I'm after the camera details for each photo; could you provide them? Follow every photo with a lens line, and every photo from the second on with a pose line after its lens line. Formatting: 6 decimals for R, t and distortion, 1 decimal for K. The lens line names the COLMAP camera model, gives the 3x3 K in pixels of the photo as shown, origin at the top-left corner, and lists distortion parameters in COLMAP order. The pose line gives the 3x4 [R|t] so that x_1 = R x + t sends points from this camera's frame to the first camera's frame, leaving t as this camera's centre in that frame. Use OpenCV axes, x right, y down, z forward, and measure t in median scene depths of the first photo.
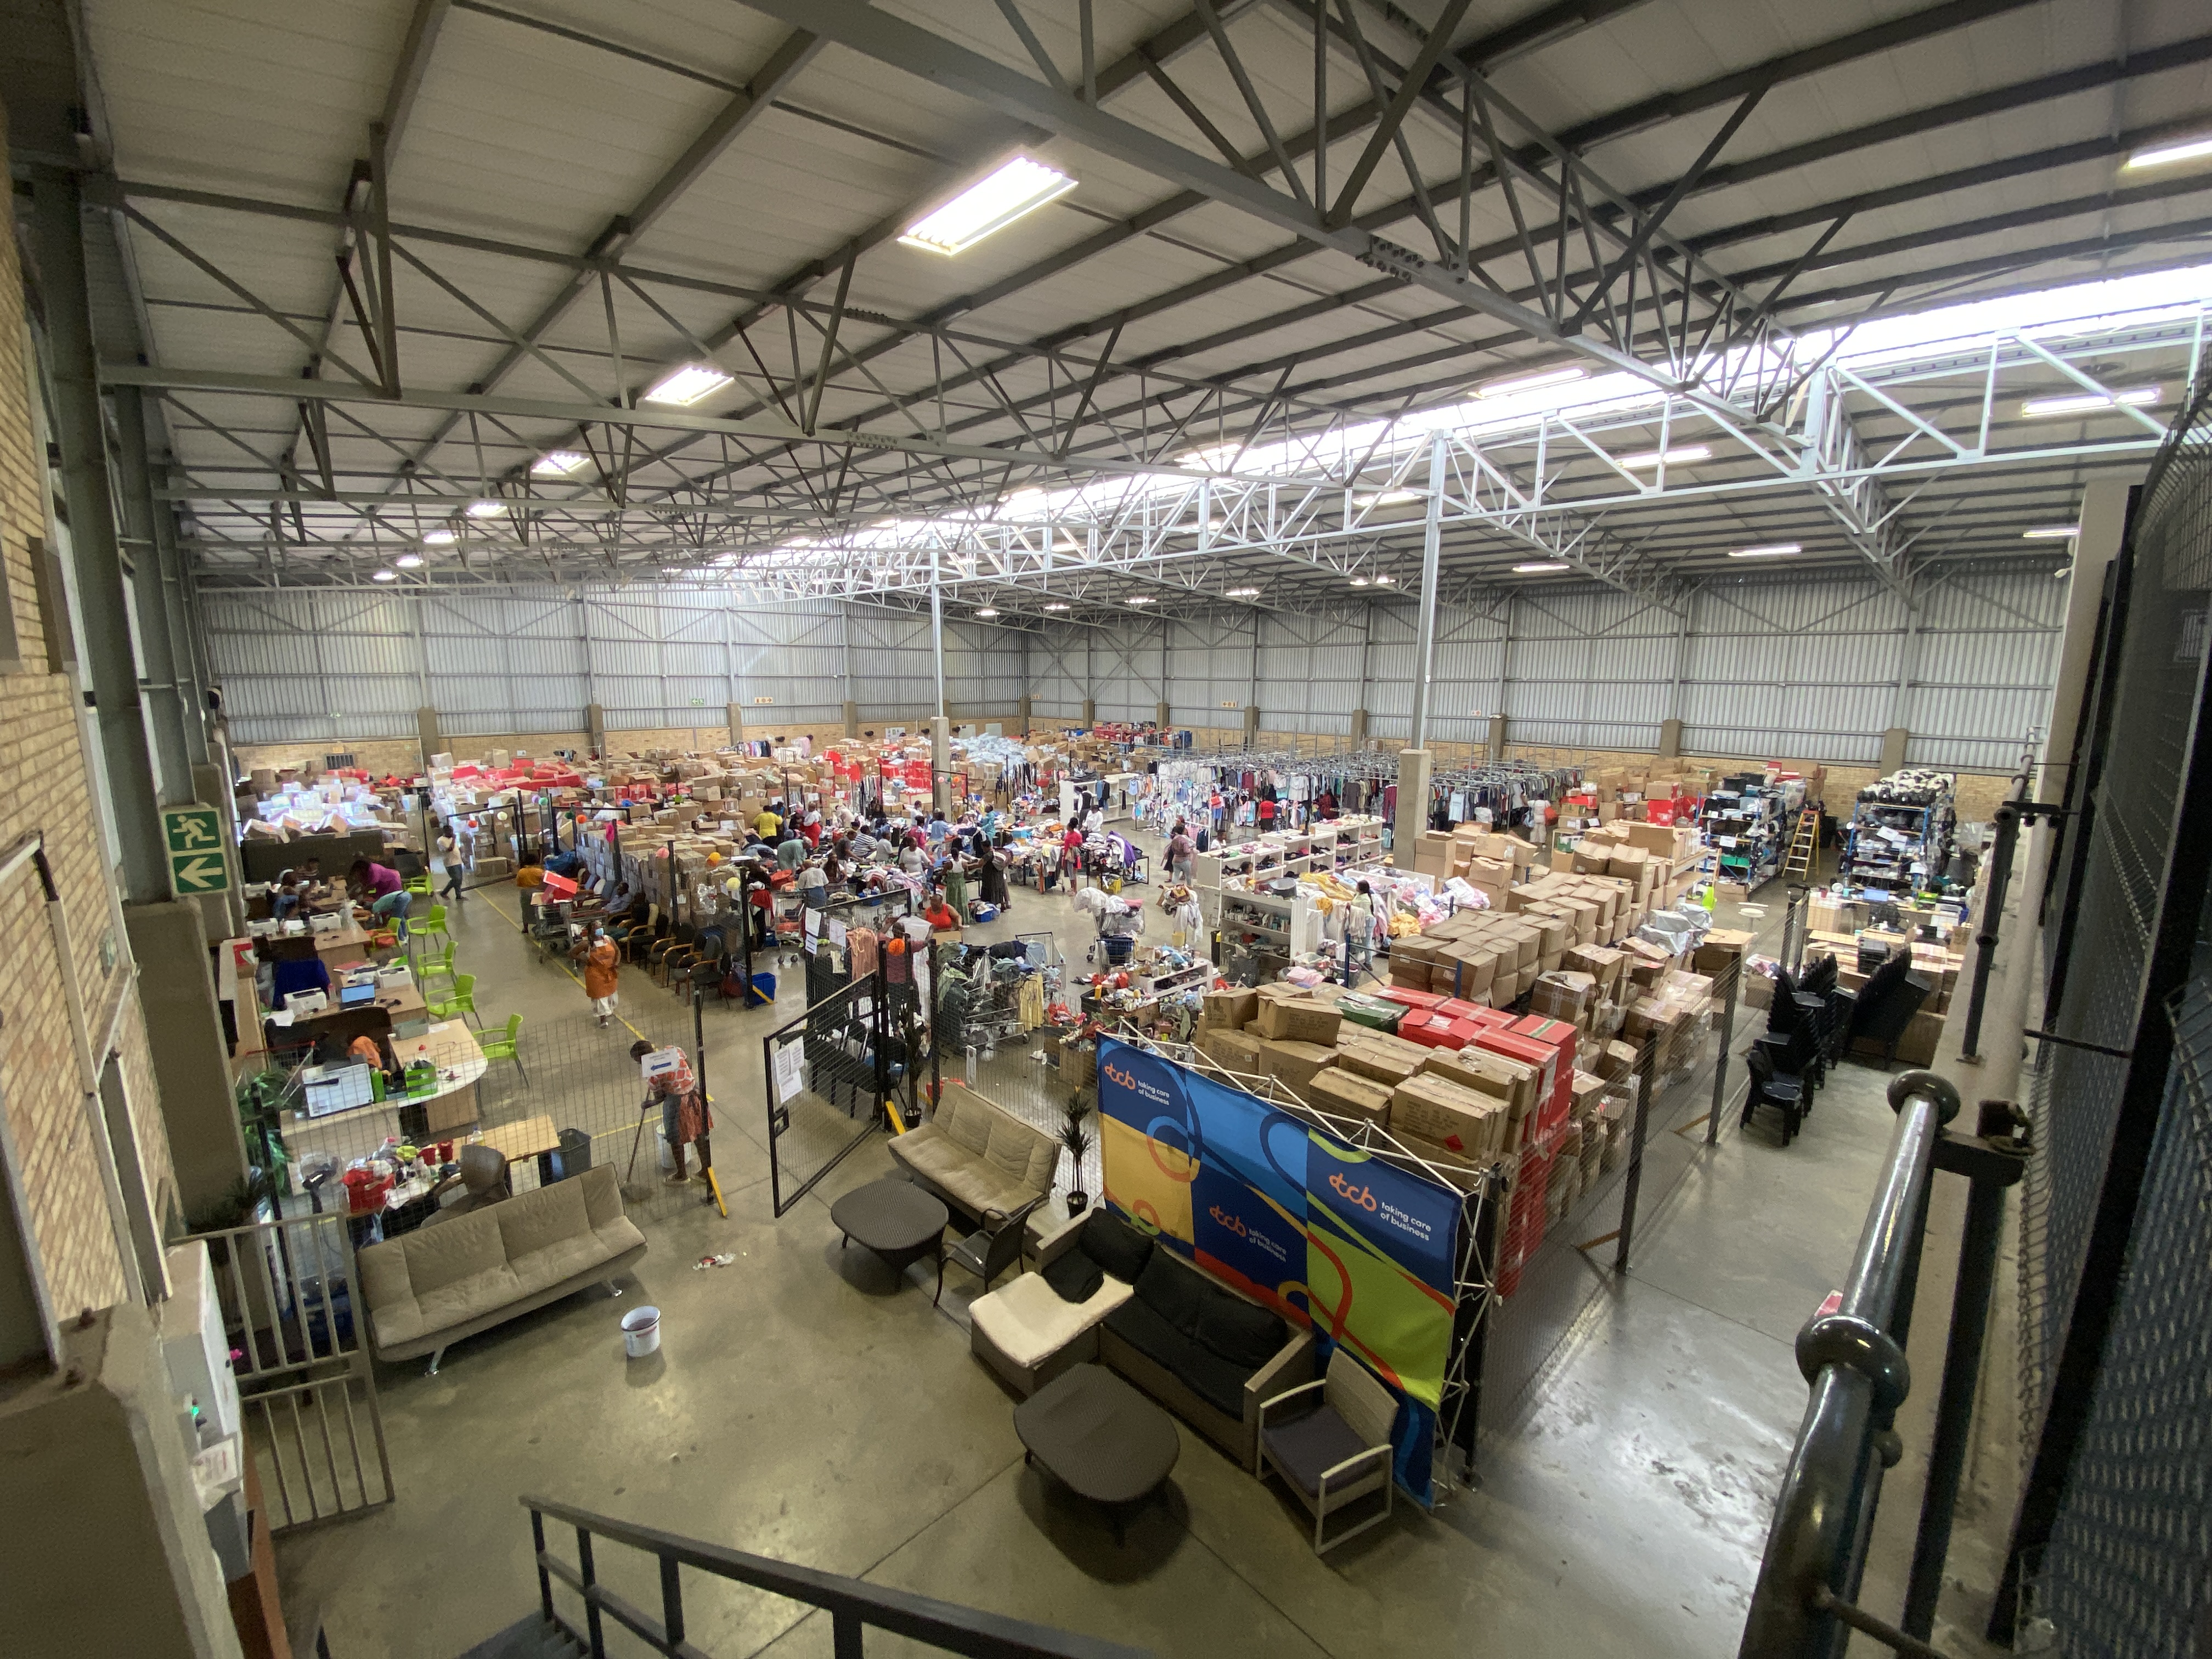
lens RADIAL K [[903.7, 0, 1103.7], [0, 903.7, 815.4], [0, 0, 1]] dist [0.053401, -0.038342]
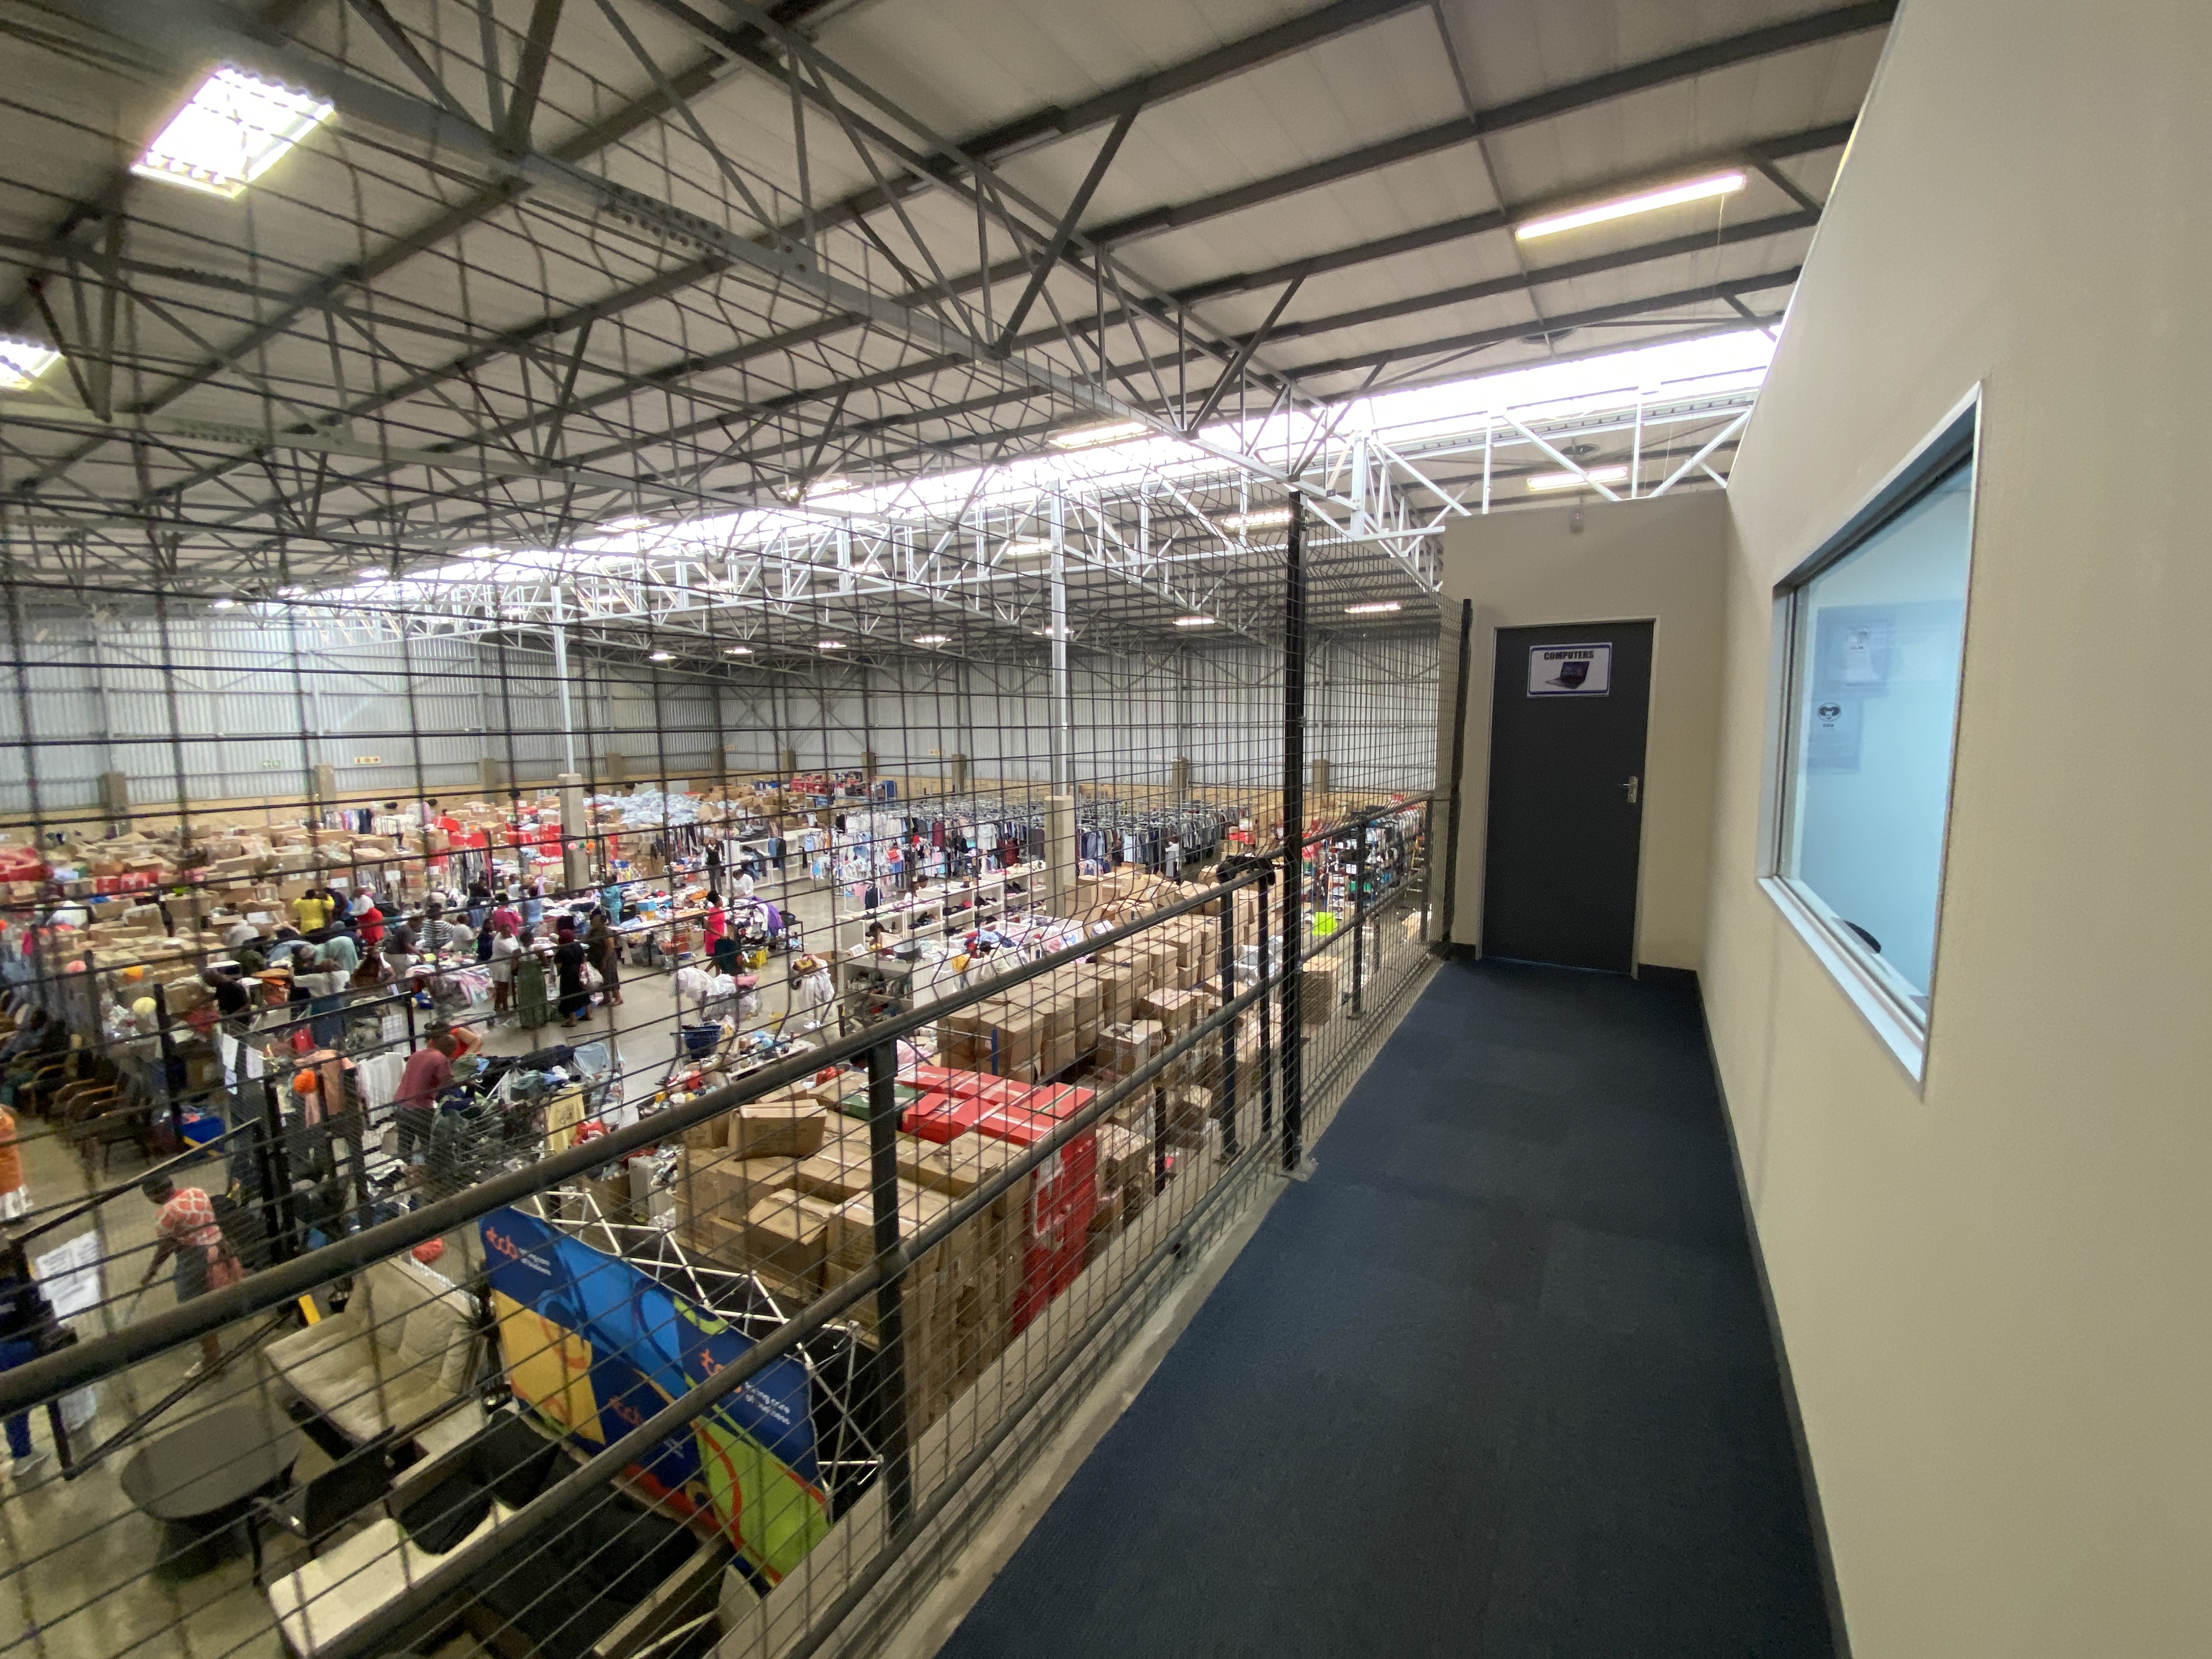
lens RADIAL K [[903.7, 0, 1103.7], [0, 903.7, 815.4], [0, 0, 1]] dist [0.053401, -0.038342]
pose [[0.963472, -0.040926, 0.264663, 0.114844], [0.054494, 0.997539, -0.044125, -0.004346], [-0.262205, 0.056936, 0.963331, 0.033450]]
